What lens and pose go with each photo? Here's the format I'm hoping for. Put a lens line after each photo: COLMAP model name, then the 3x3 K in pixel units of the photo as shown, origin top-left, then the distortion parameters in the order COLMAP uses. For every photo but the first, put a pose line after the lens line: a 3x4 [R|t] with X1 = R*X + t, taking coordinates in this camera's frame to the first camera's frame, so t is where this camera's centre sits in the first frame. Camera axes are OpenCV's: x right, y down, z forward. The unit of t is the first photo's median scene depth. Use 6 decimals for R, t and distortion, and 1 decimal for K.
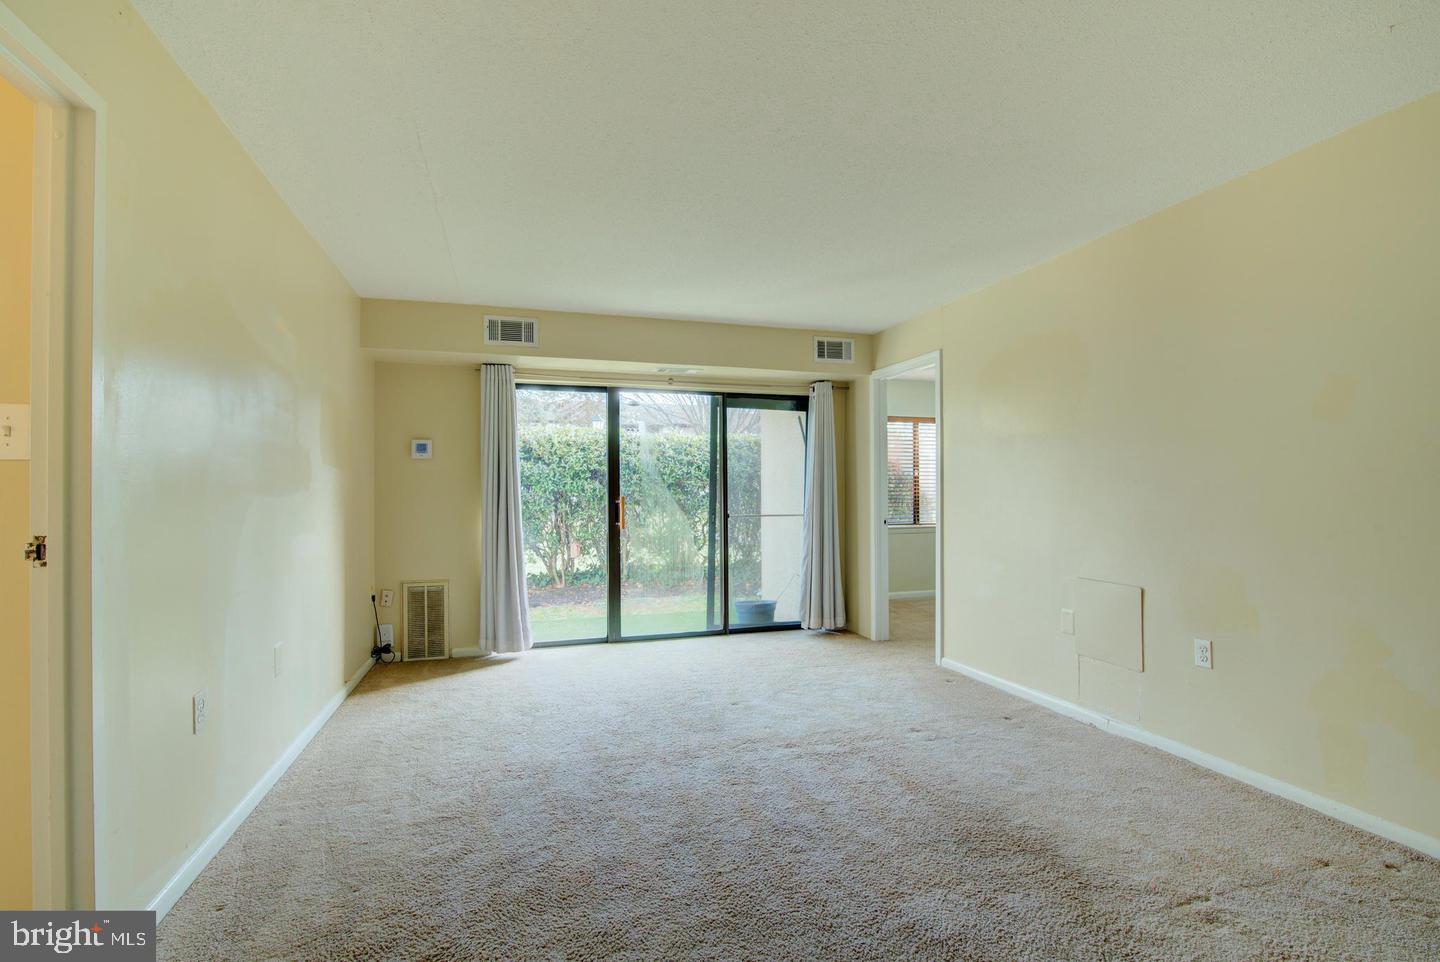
lens RADIAL K [[664.7, 0, 721.7], [0, 664.7, 489.4], [0, 0, 1]] dist [-0.018402, 0.000589]
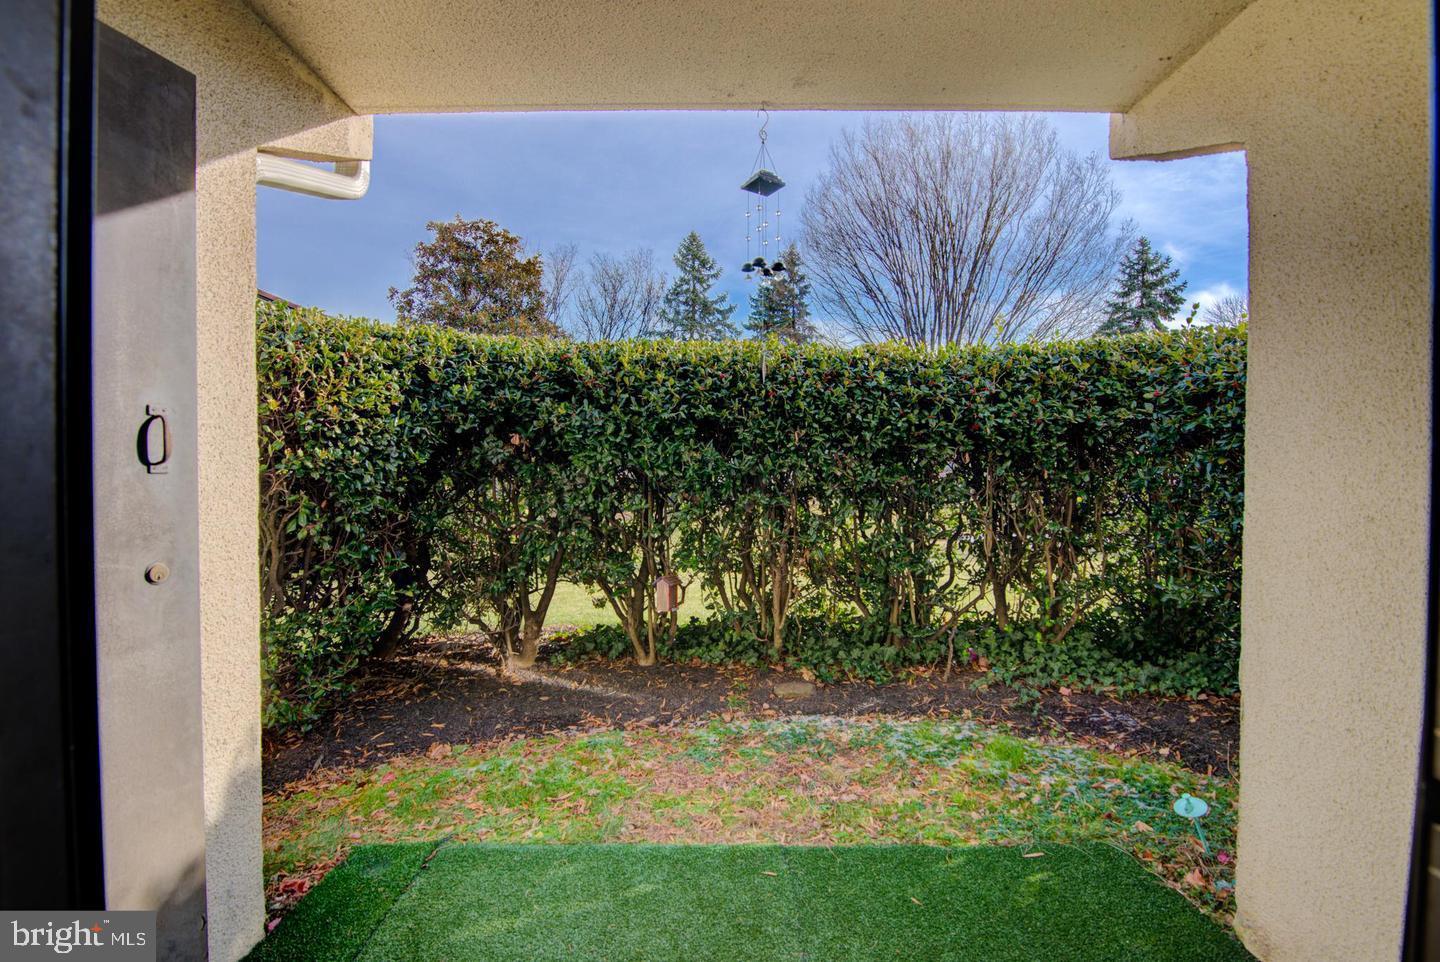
lens RADIAL K [[655.9, 0, 720.2], [0, 655.9, 488.4], [0, 0, 1]] dist [-0.021044, 0.001957]
pose [[0.952678, 0.009267, -0.303840, -0.080743], [-0.002314, 0.999727, 0.023235, 0.012136], [0.303972, -0.021433, 0.952440, 0.991942]]
